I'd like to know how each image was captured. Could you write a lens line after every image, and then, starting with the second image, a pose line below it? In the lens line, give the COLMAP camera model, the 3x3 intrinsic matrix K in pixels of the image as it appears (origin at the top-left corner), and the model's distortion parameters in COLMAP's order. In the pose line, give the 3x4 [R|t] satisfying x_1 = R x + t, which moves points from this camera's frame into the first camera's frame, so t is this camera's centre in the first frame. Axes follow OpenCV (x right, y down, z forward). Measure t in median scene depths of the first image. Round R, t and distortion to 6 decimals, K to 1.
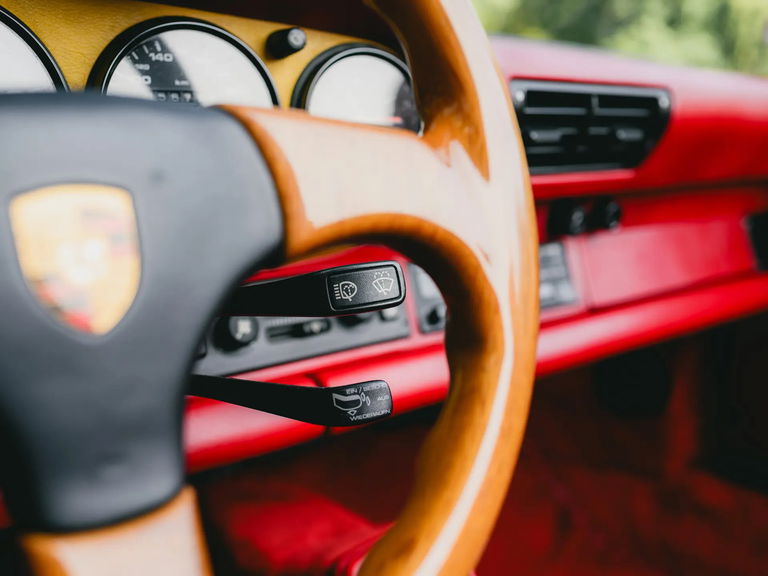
lens RADIAL K [[828.0, 0, 384.0], [0, 828.0, 288.0], [0, 0, 1]] dist [-0.008237, -0.002403]
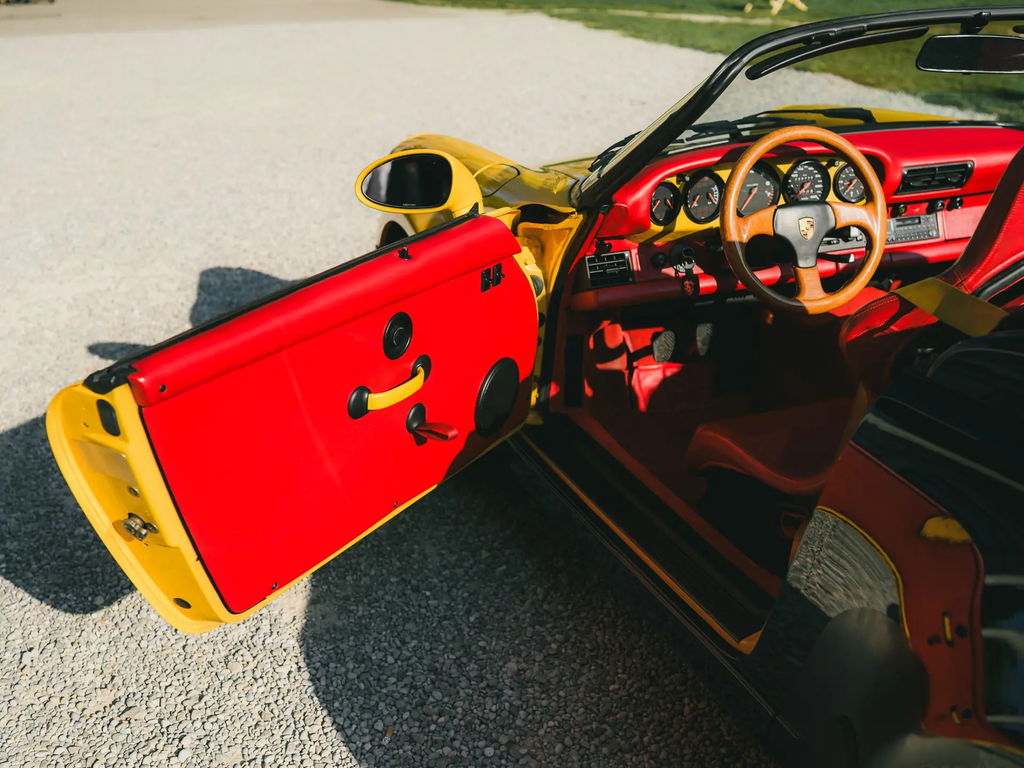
lens RADIAL K [[1104.0, 0, 512.0], [0, 1104.0, 384.0], [0, 0, 1]] dist [-0.008237, -0.002403]
pose [[0.949552, 0.056568, -0.308465, 0.071182], [-0.007073, 0.987211, 0.159264, -0.087781], [0.313529, -0.149048, 0.937808, -3.261751]]
